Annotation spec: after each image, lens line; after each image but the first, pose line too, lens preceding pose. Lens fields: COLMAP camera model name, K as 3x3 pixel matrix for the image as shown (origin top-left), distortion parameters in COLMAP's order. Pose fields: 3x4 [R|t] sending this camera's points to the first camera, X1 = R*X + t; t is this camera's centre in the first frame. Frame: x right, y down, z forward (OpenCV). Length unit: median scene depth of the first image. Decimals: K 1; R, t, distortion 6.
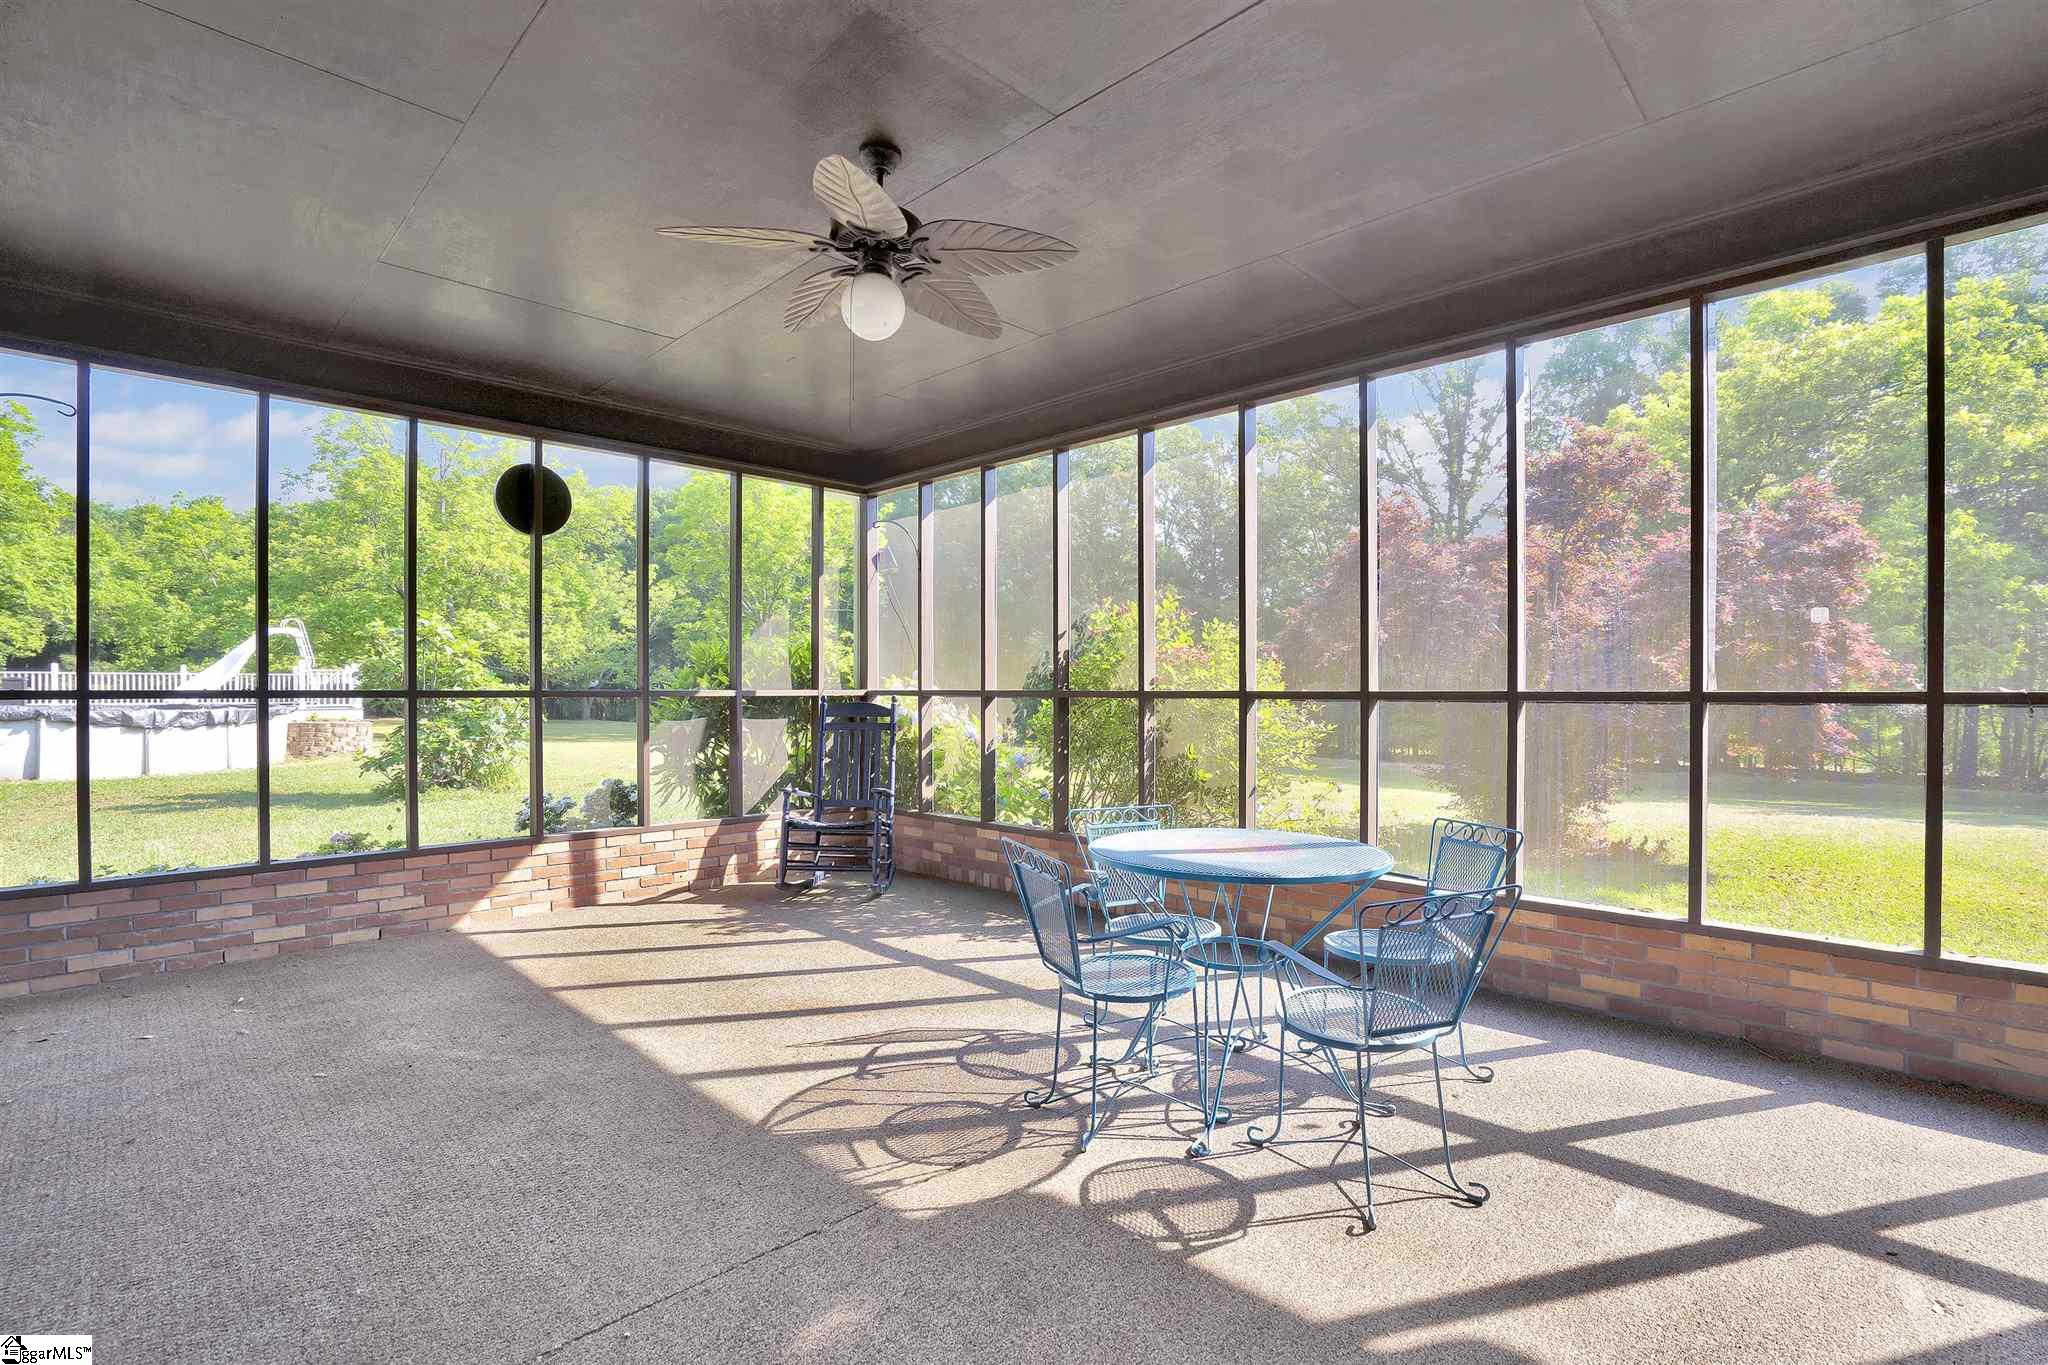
lens RADIAL K [[943.8, 0, 1025.4], [0, 943.8, 692.3], [0, 0, 1]] dist [-0.017872, -0.000333]
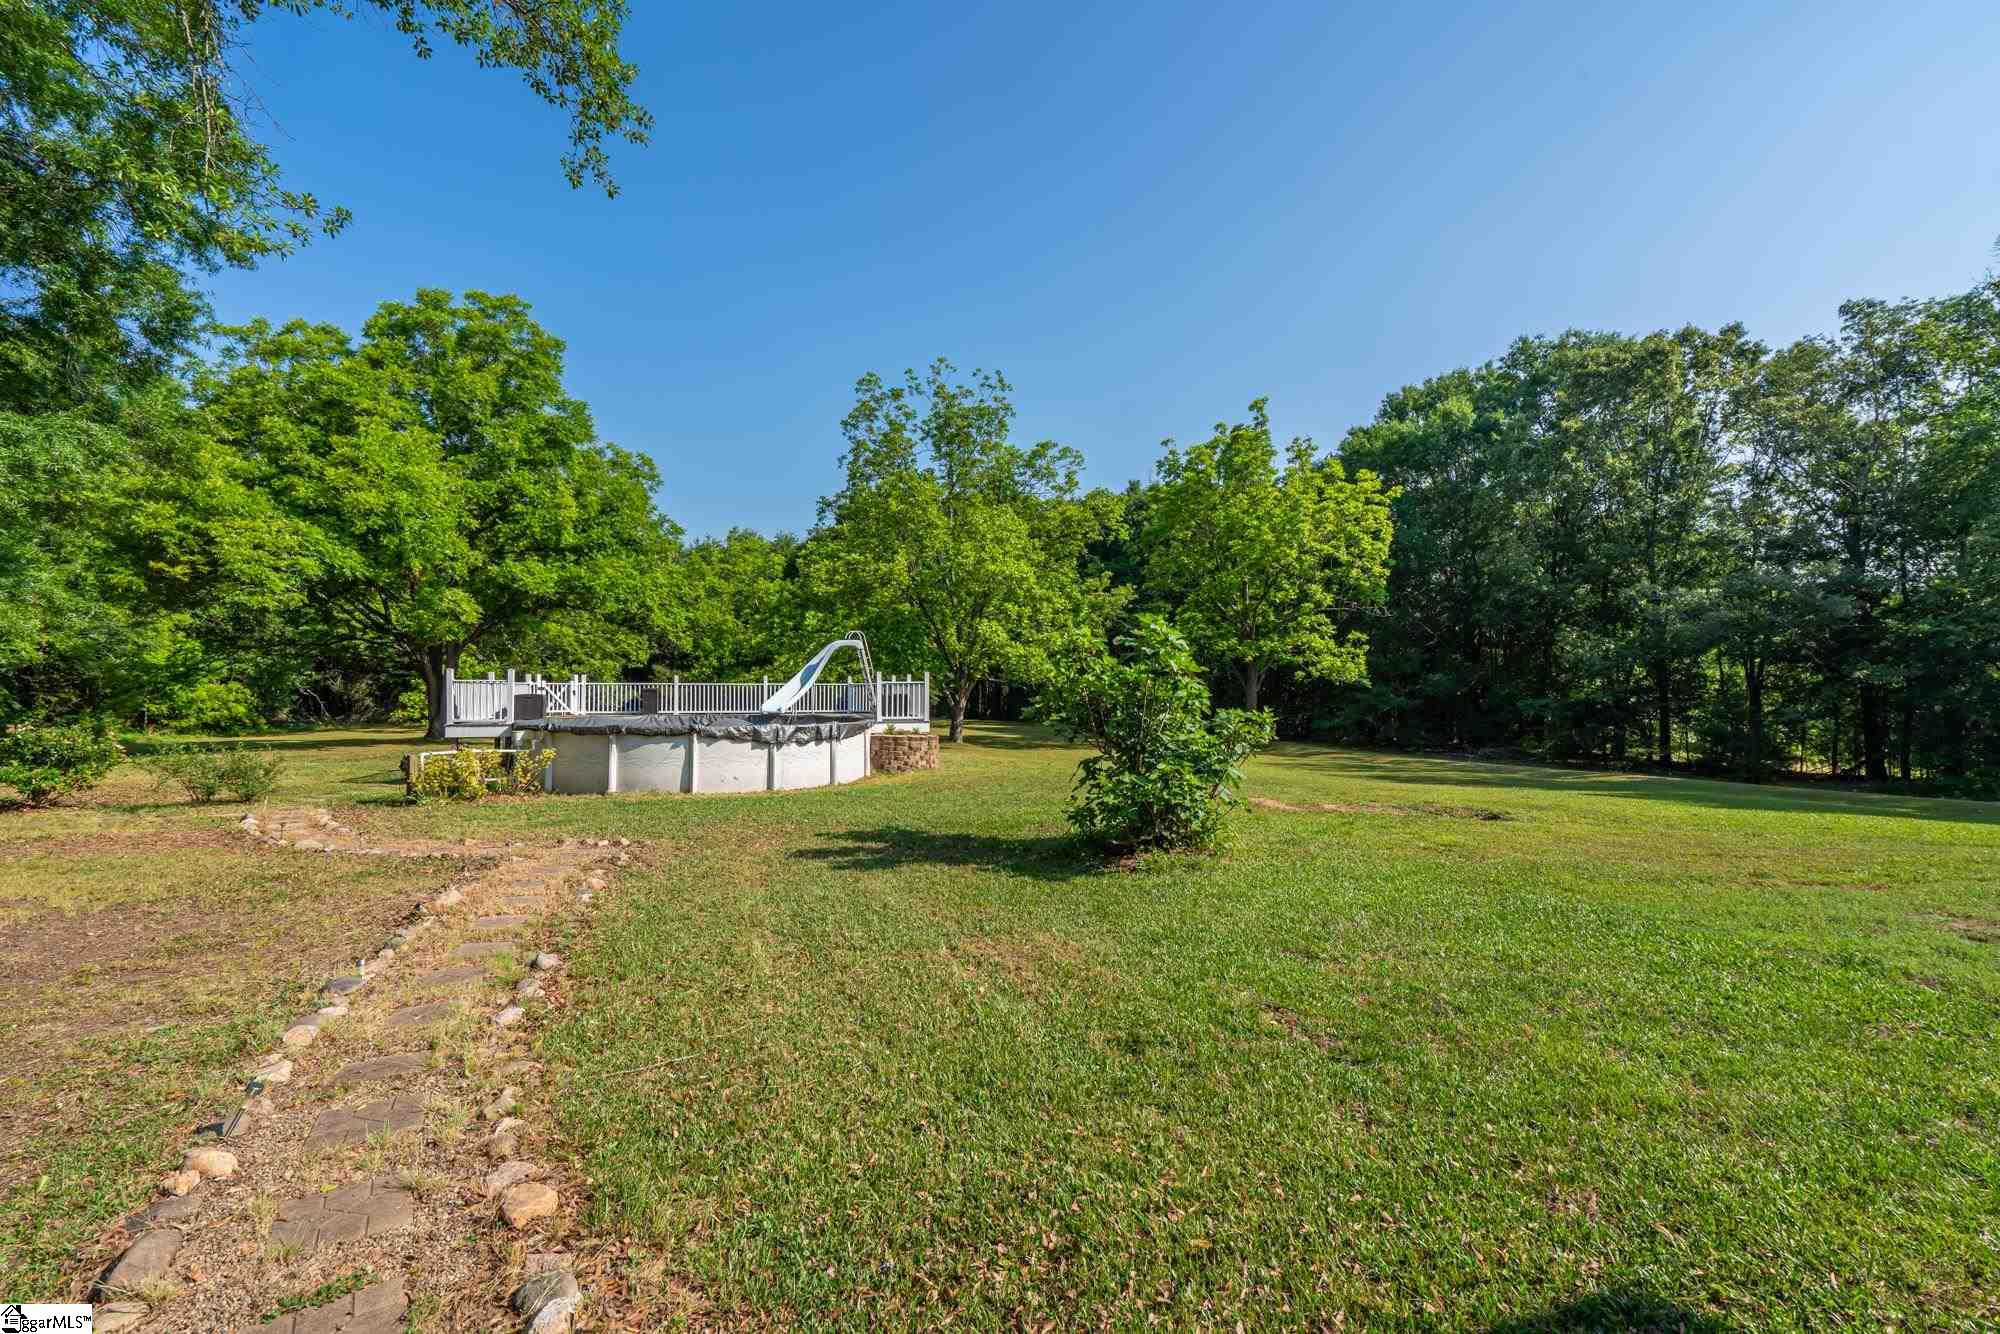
lens RADIAL K [[921.7, 0, 1001.4], [0, 921.7, 676.6], [0, 0, 1]] dist [-0.017872, -0.000333]
pose [[0.910031, -0.005275, -0.414507, -0.211447], [-0.001989, 0.999852, -0.017091, -0.011459], [0.414536, 0.016378, 0.909886, 0.135827]]
